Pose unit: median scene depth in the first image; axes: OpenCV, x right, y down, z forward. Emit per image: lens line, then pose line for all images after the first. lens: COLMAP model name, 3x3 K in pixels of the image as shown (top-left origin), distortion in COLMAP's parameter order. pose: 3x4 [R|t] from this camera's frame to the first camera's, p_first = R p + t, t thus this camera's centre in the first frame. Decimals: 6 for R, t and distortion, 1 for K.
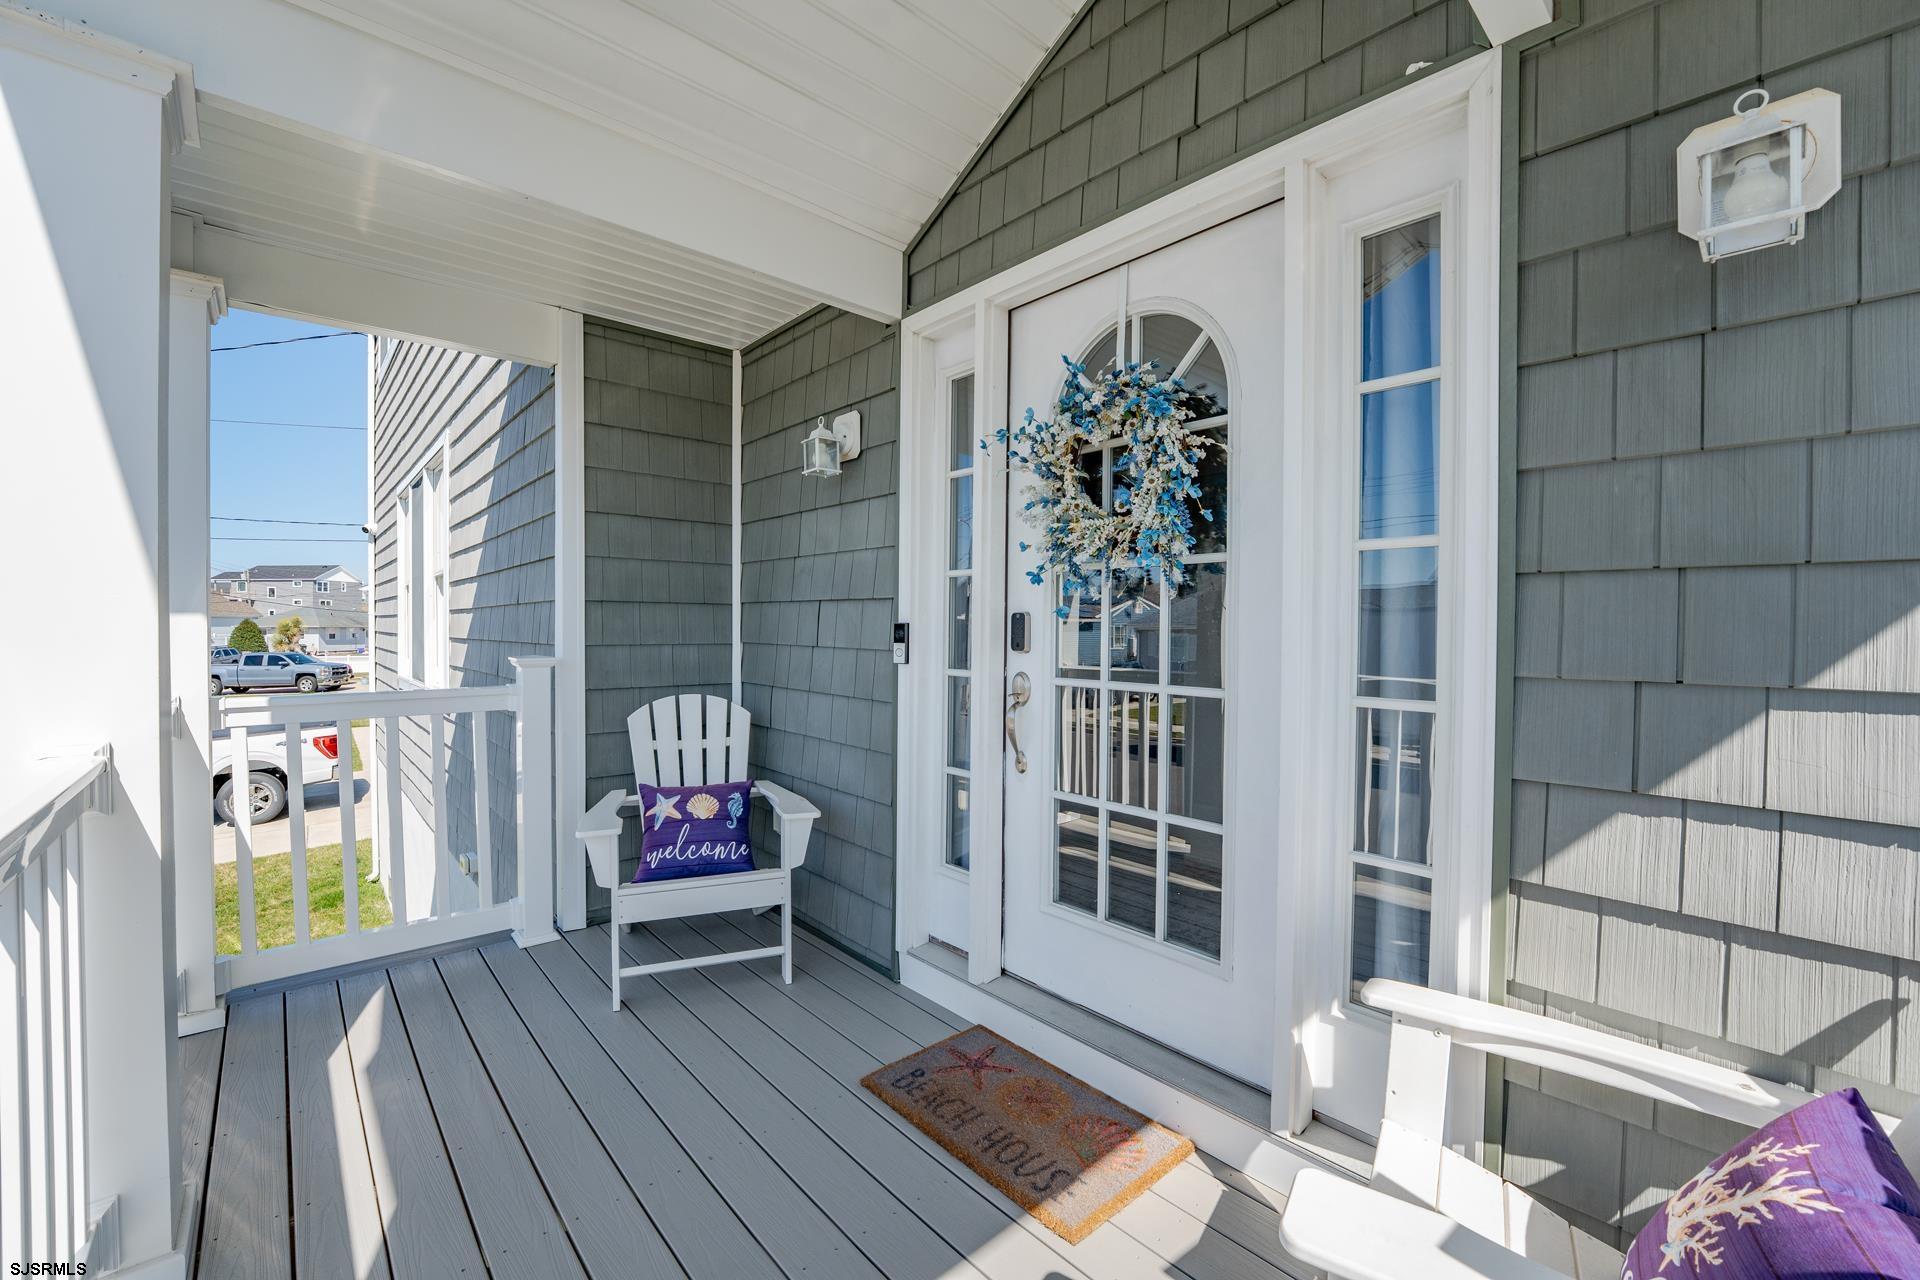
lens RADIAL K [[783.7, 0, 967.0], [0, 783.7, 641.6], [0, 0, 1]] dist [-0.024241, 0.001251]
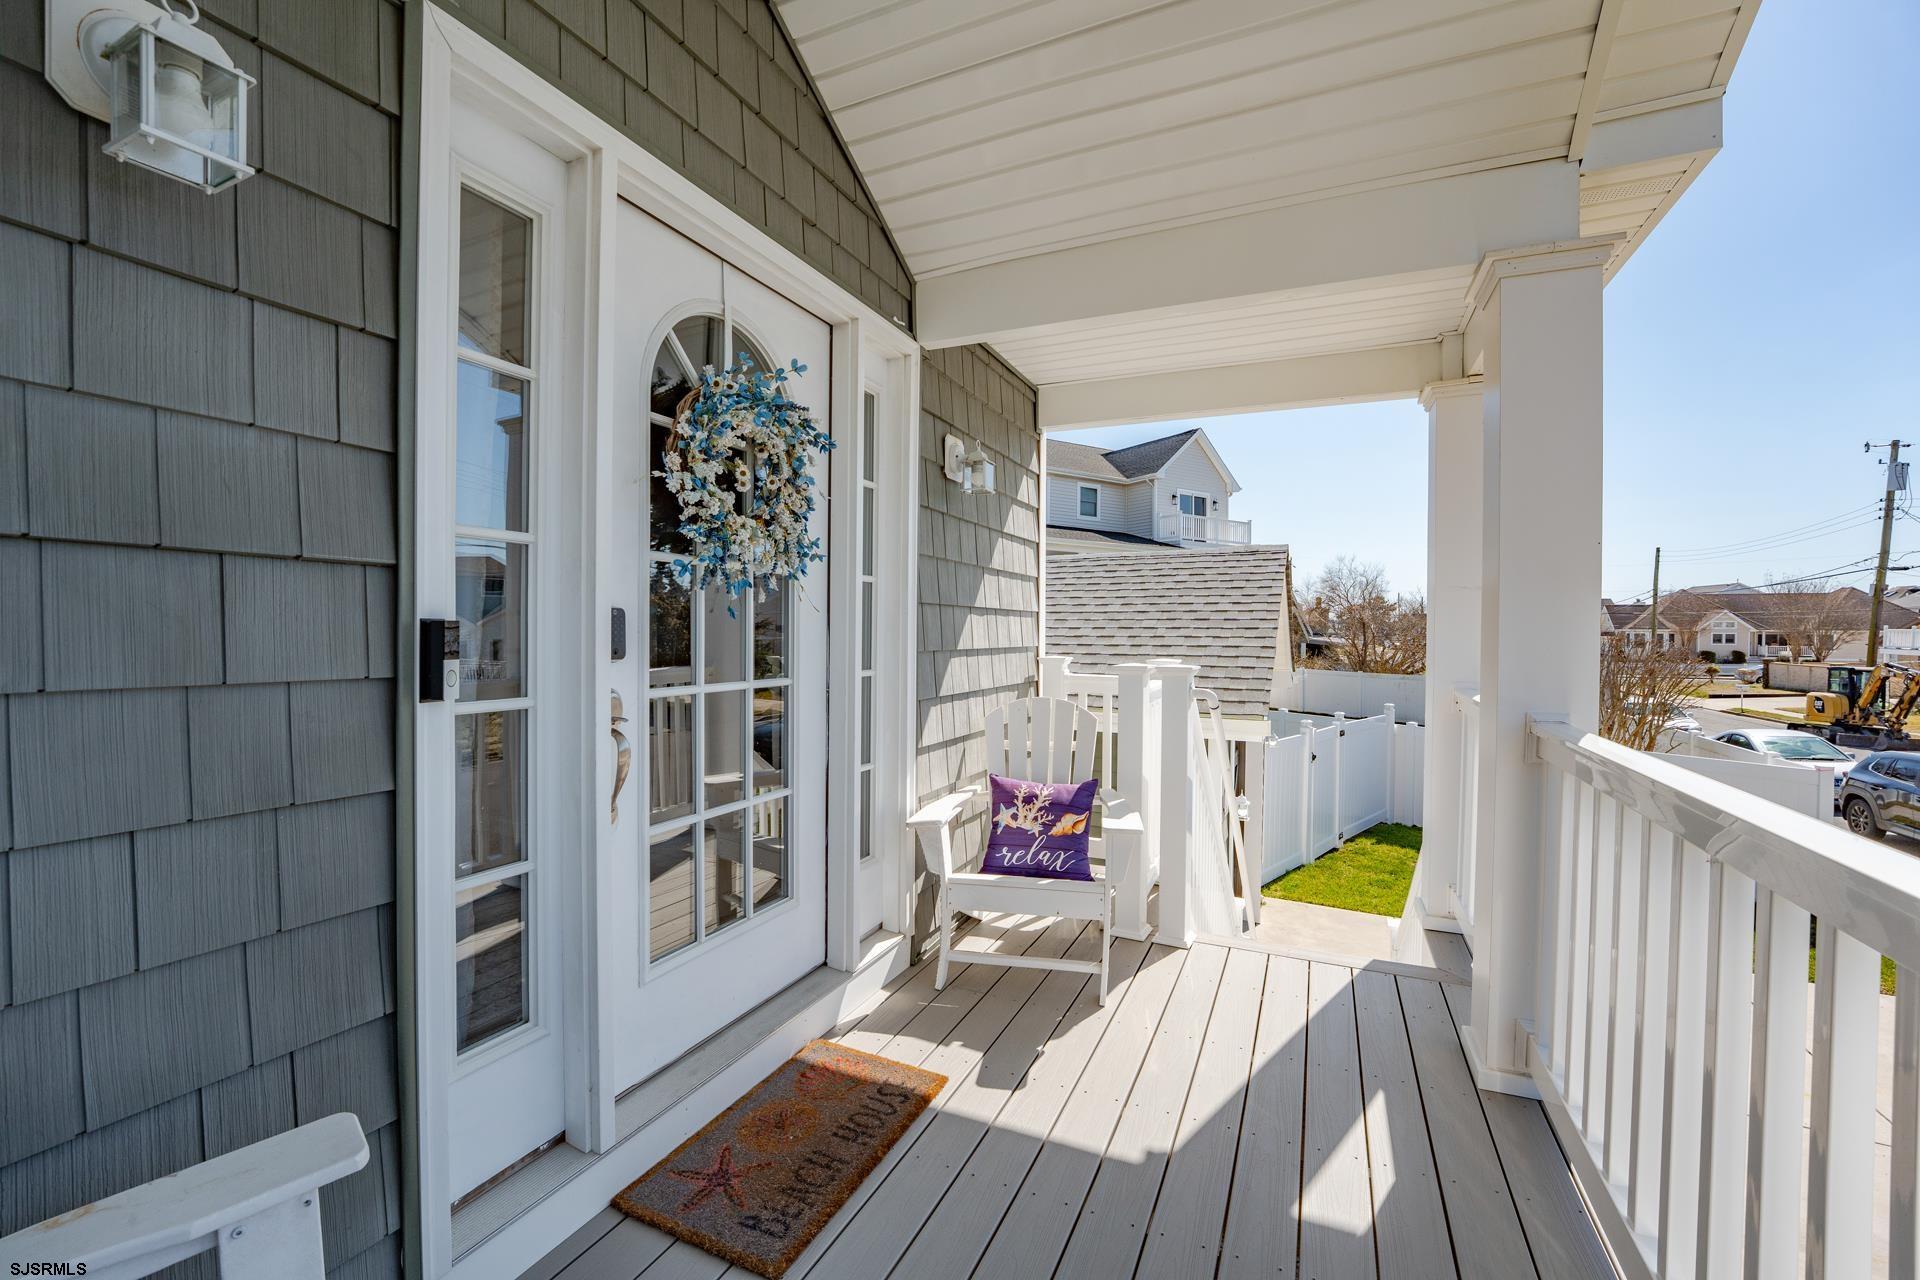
lens RADIAL K [[783.7, 0, 966.3], [0, 783.7, 647.2], [0, 0, 1]] dist [-0.024241, 0.001251]
pose [[-0.398566, -0.028426, 0.916699, -0.902389], [0.008620, 0.999359, 0.034737, -0.028470], [-0.917099, 0.021747, -0.398066, 1.208982]]
